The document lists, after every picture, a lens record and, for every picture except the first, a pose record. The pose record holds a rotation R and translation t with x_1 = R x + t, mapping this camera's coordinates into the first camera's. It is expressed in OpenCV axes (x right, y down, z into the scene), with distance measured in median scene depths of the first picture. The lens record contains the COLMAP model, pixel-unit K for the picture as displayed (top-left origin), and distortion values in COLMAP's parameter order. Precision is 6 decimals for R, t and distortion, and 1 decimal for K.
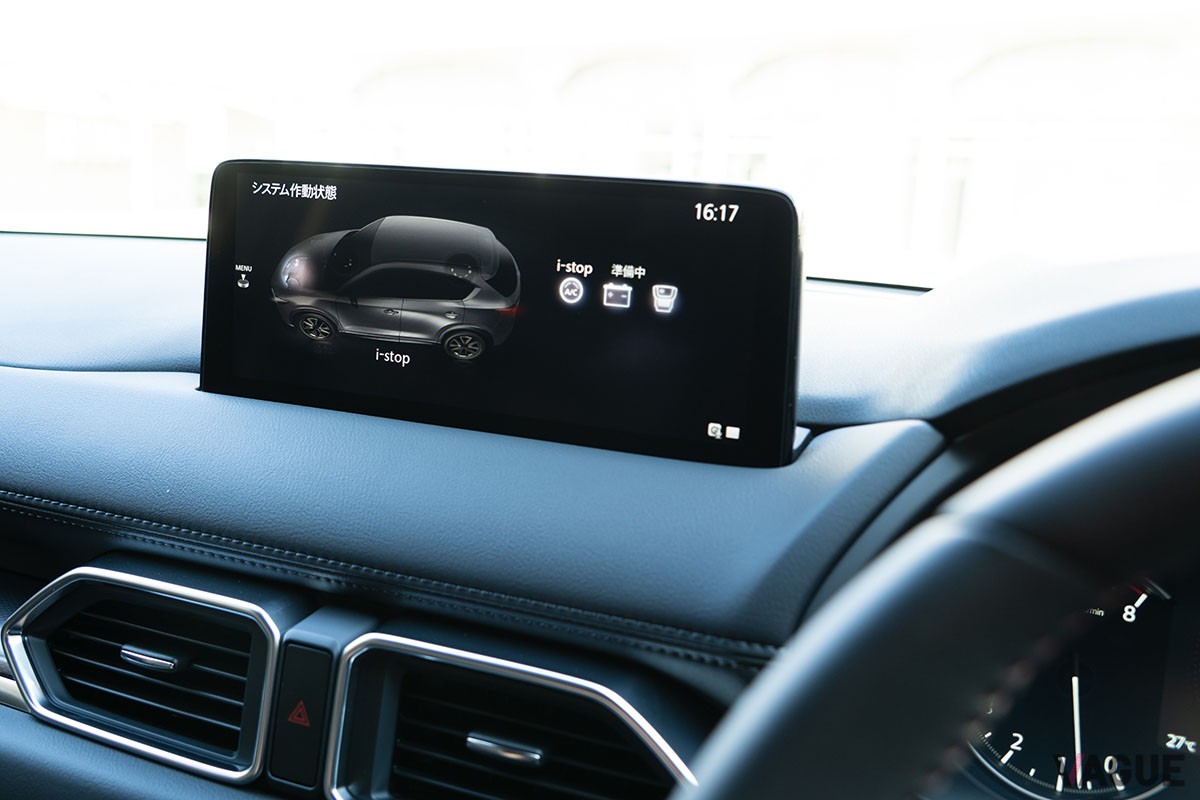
lens RADIAL K [[1209.6, 0, 598.6], [0, 1209.6, 405.0], [0, 0, 1]] dist [0.012878, -0.001855]
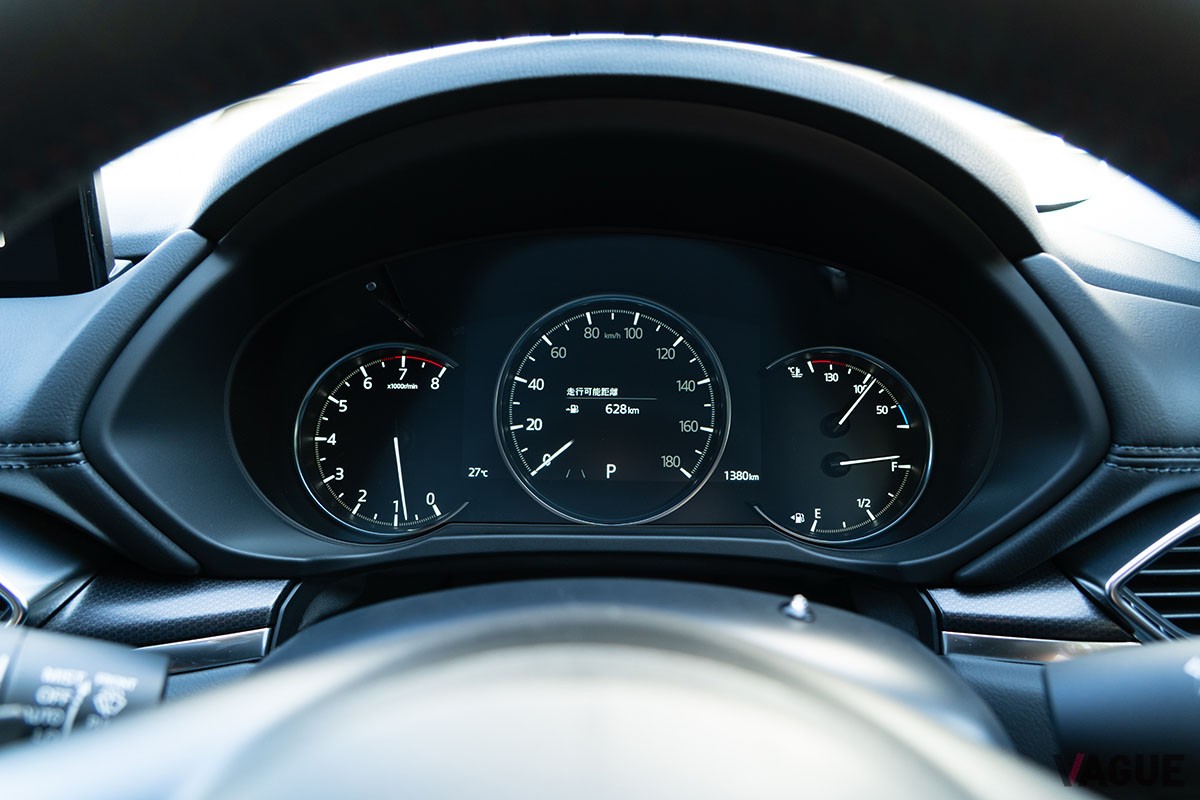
lens RADIAL K [[812.5, 0, 596.6], [0, 812.5, 401.7], [0, 0, 1]] dist [-0.022425, 0.005271]
pose [[0.925582, -0.143326, 0.350366, 0.298652], [0.113425, 0.988032, 0.104537, 0.123427], [-0.361156, -0.057017, 0.930761, 0.130852]]
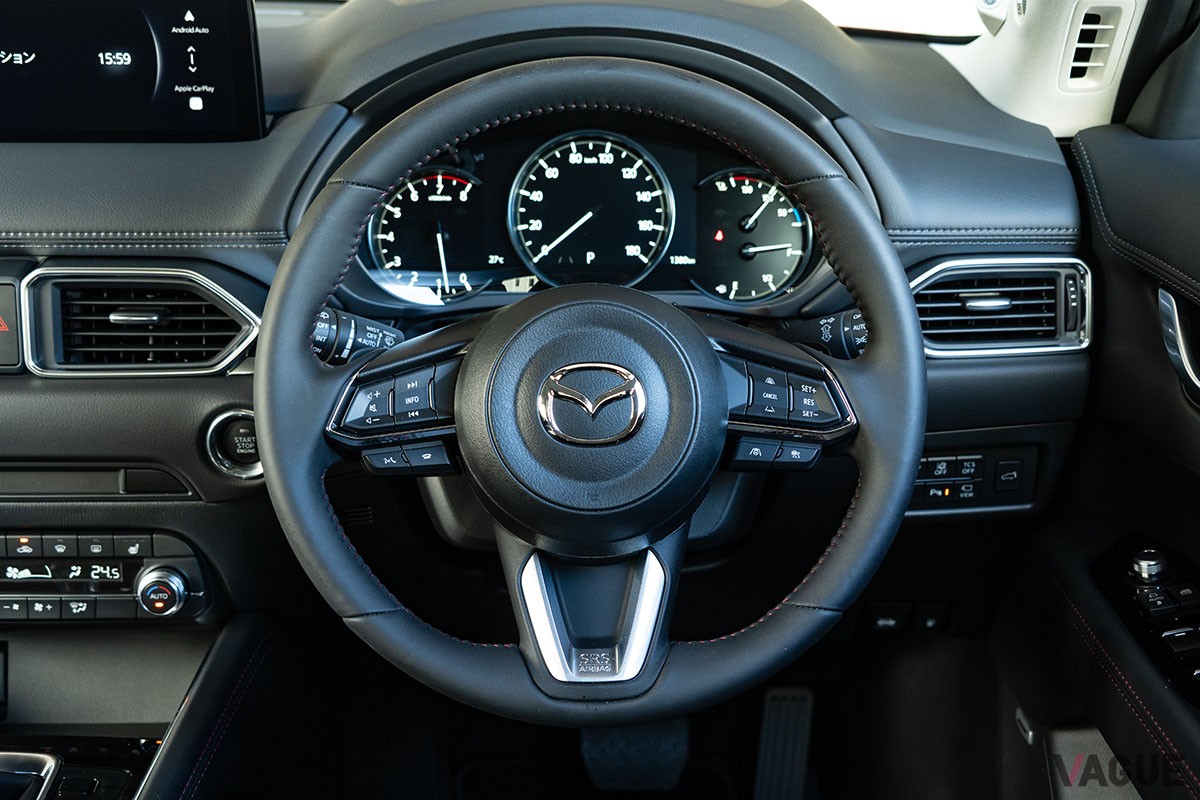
lens RADIAL K [[1603.4, 0, 589.1], [0, 1603.4, 399.0], [0, 0, 1]] dist [0.019191, 0.005047]
pose [[0.913343, -0.189486, 0.360417, -0.318524], [0.117568, 0.970147, 0.212114, -0.019872], [-0.389850, -0.151360, 0.908354, -1.324936]]
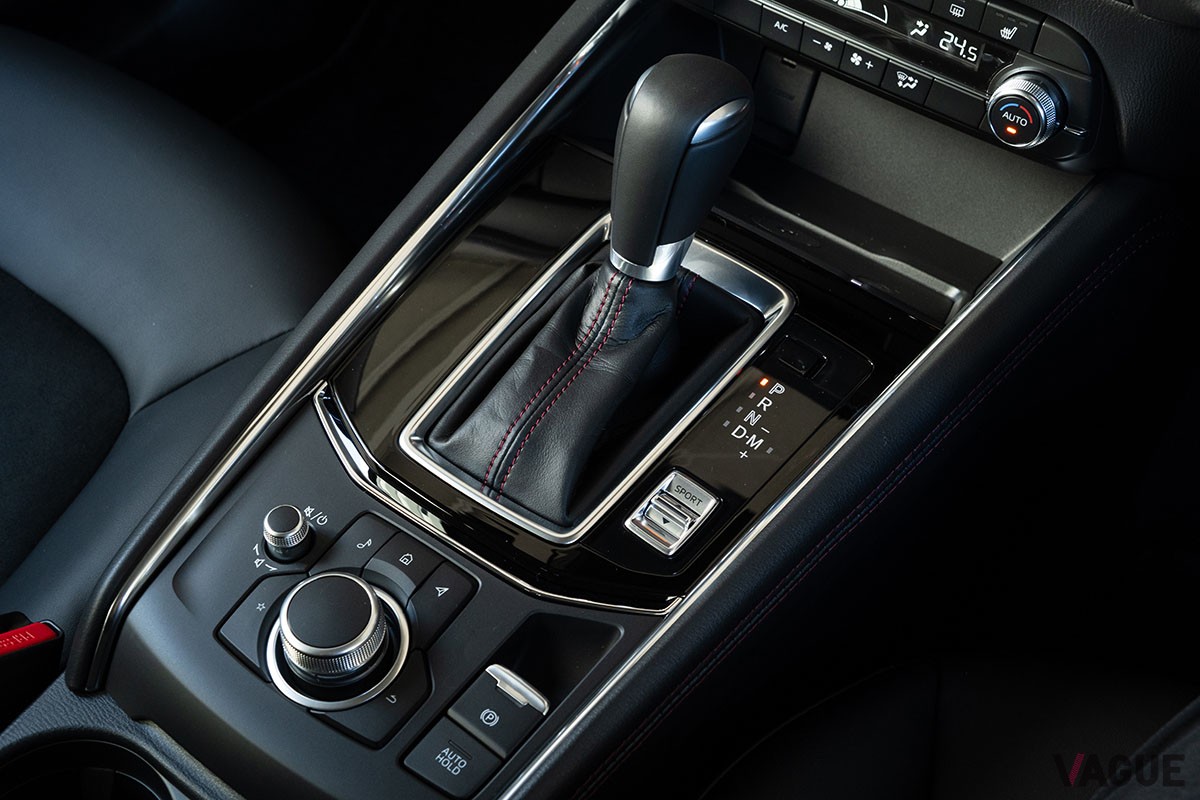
lens RADIAL K [[1717.5, 0, 600.0], [0, 1717.5, 400.0], [0, 0, 1]] dist [0.006741, 0.046056]
pose [[0.972070, 0.146360, -0.183465, -0.152250], [-0.005733, 0.796299, 0.604876, -0.086594], [0.234623, -0.586930, 0.774897, -0.535394]]
